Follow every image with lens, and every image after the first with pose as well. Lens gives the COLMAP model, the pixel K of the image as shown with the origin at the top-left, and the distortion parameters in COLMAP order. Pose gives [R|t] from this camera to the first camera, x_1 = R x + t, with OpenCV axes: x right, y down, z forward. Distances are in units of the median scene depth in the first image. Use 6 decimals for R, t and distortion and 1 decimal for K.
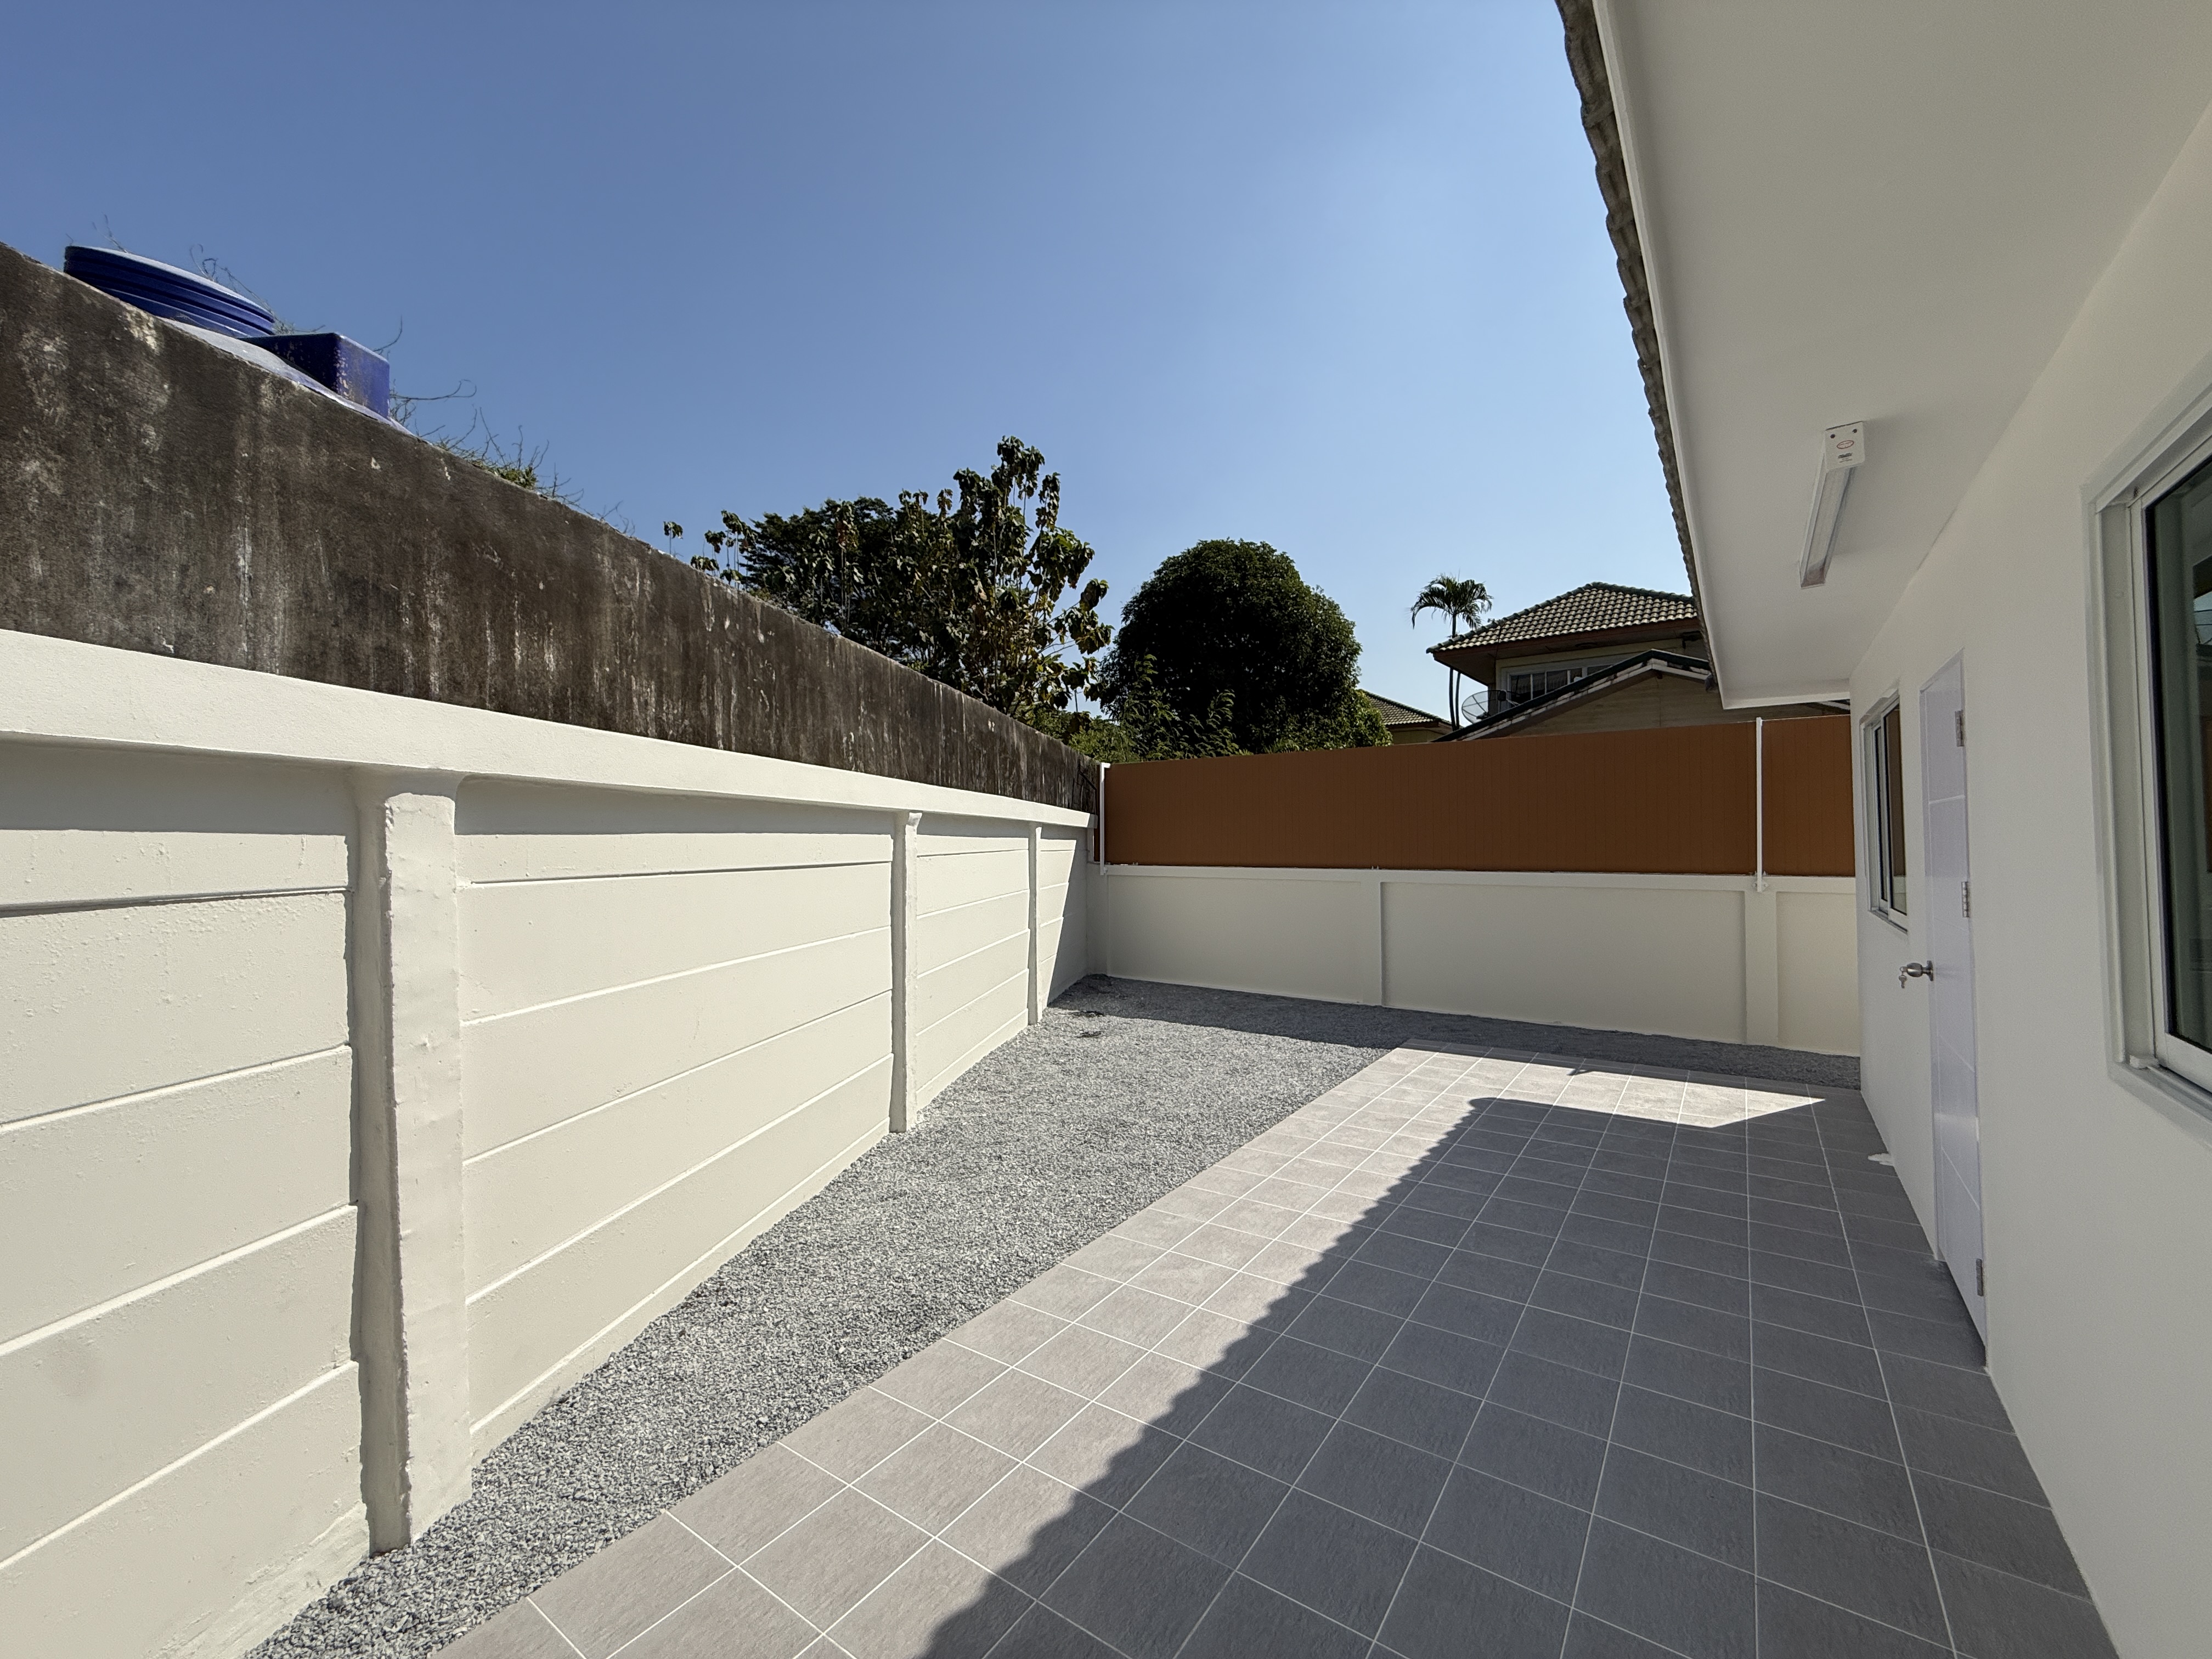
lens RADIAL K [[883.2, 0, 1117.9], [0, 883.2, 831.9], [0, 0, 1]] dist [-0.001430, 0.000382]
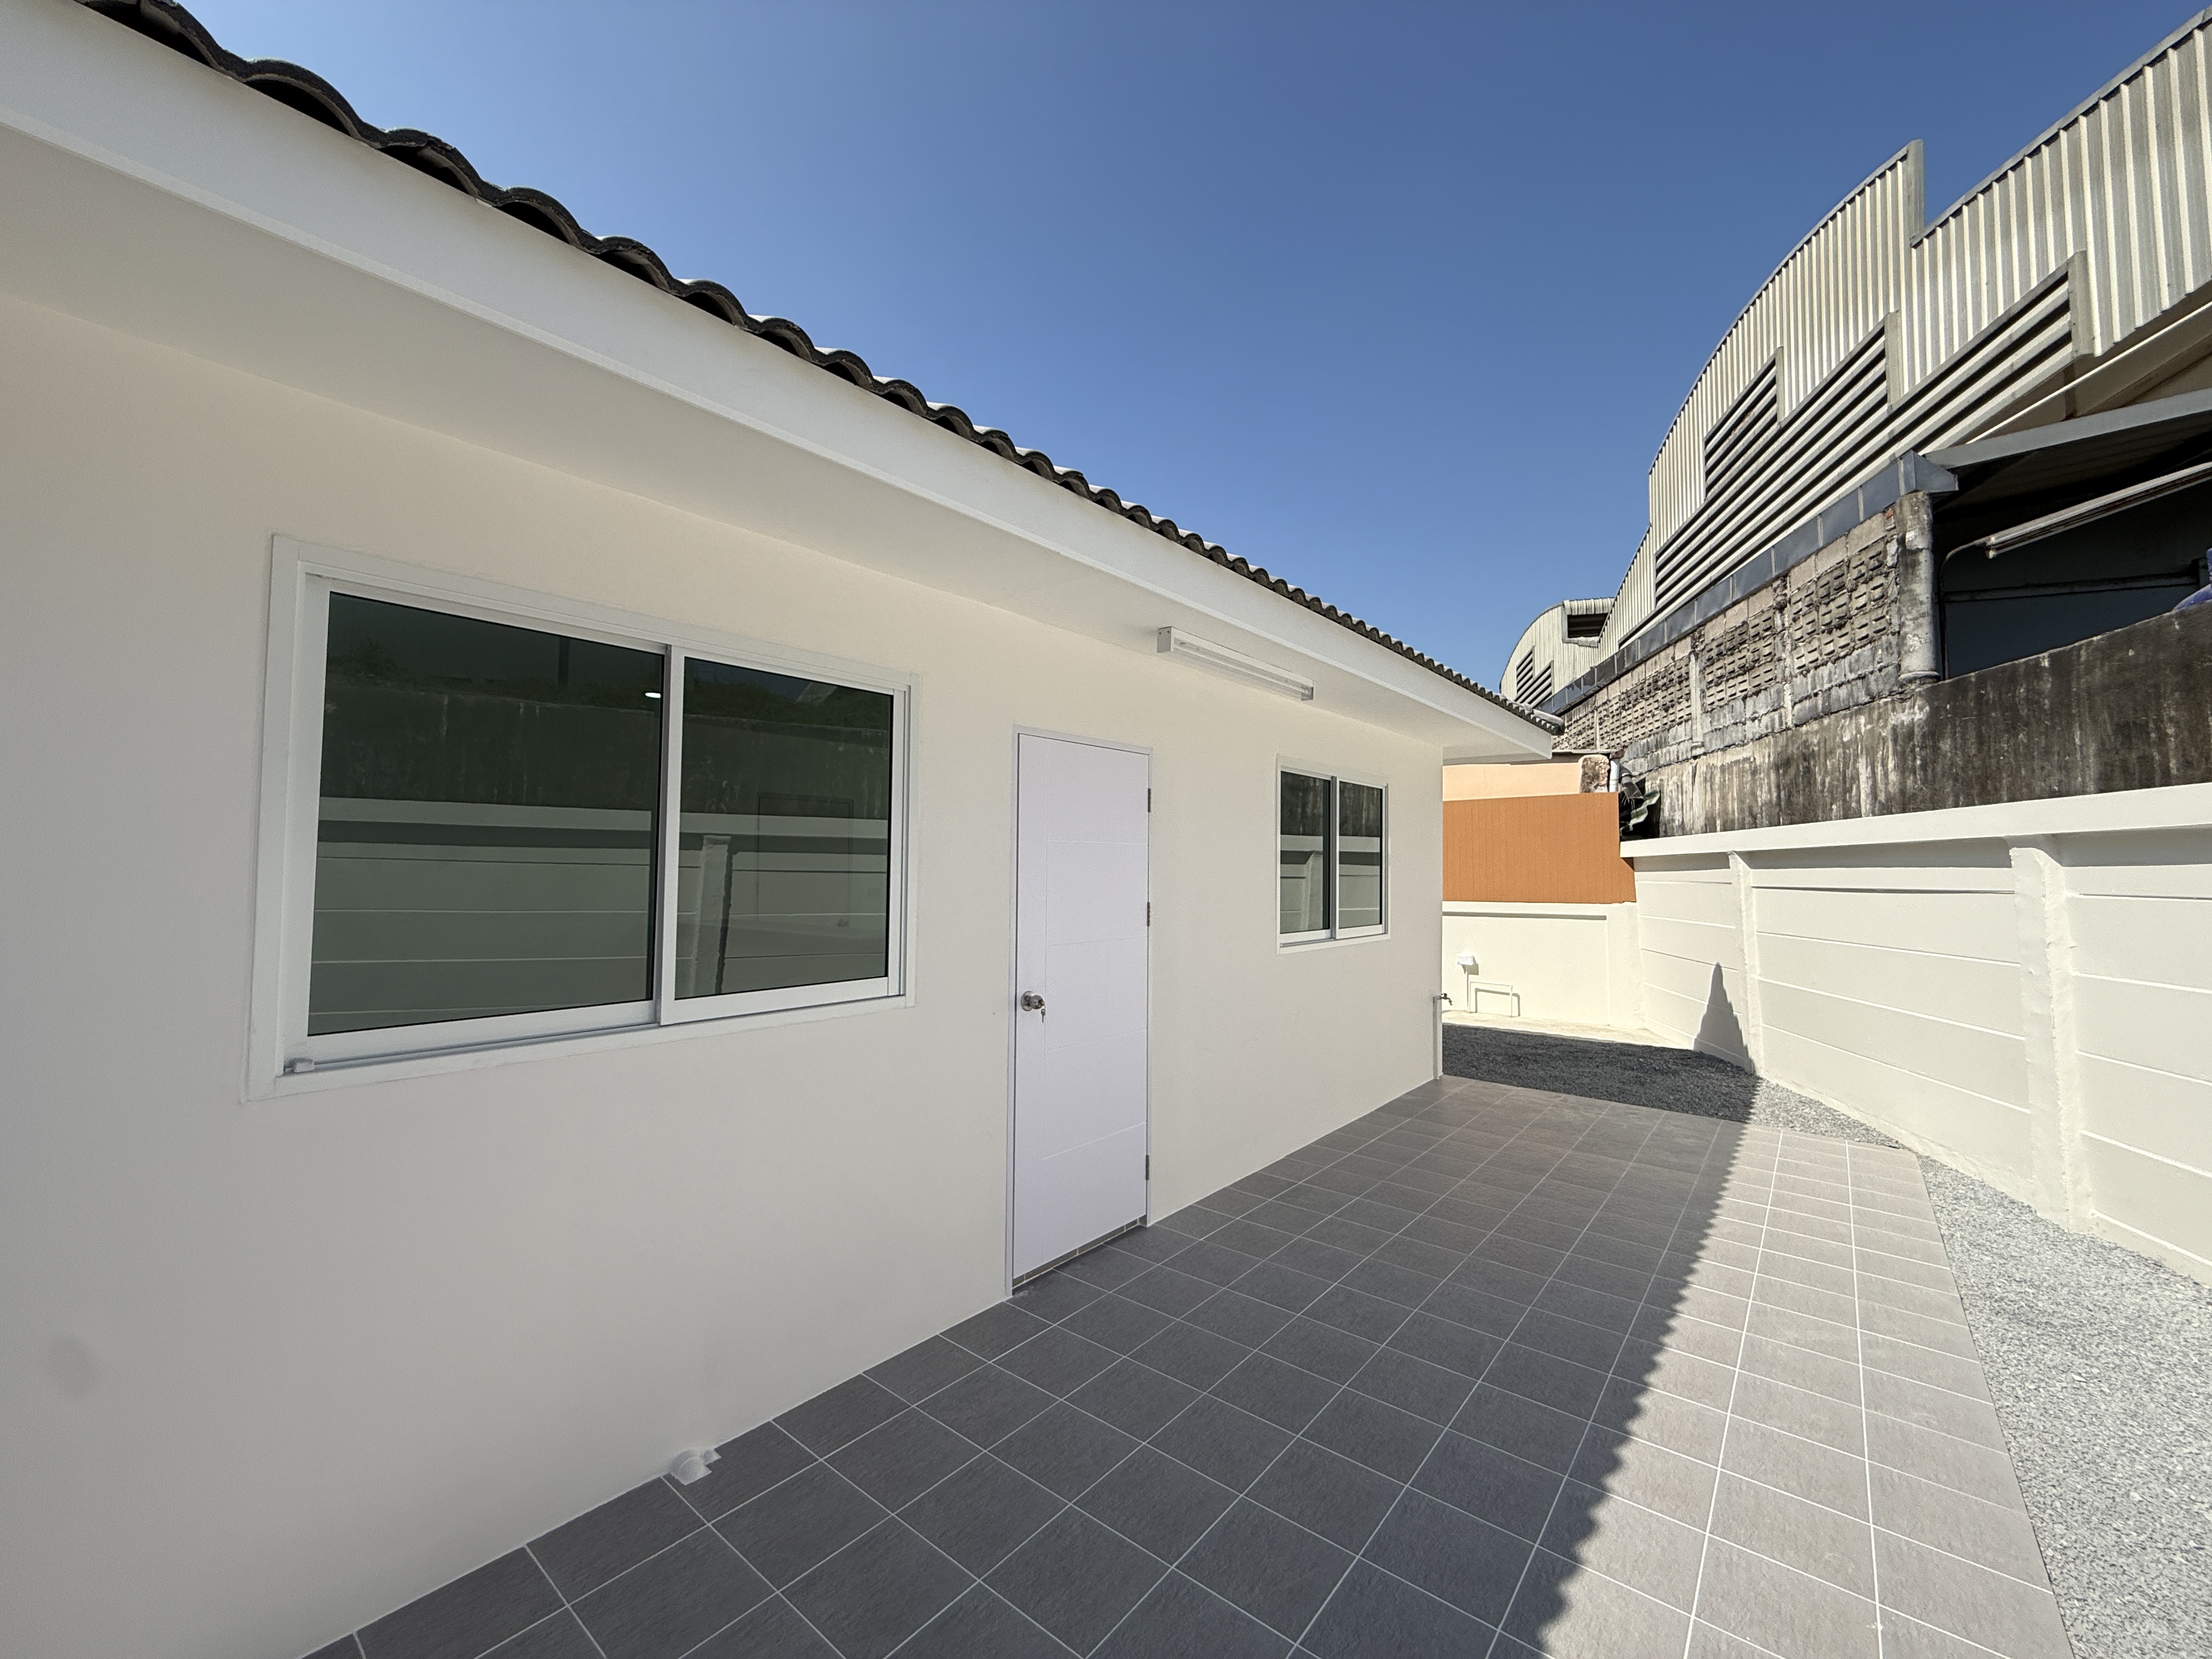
lens RADIAL K [[883.2, 0, 1094.8], [0, 883.2, 823.5], [0, 0, 1]] dist [-0.001430, 0.000382]
pose [[-0.996177, 0.013162, 0.086355, 0.944956], [0.007243, 0.997625, -0.068497, 0.021801], [-0.087051, -0.067609, -0.993907, 2.590656]]
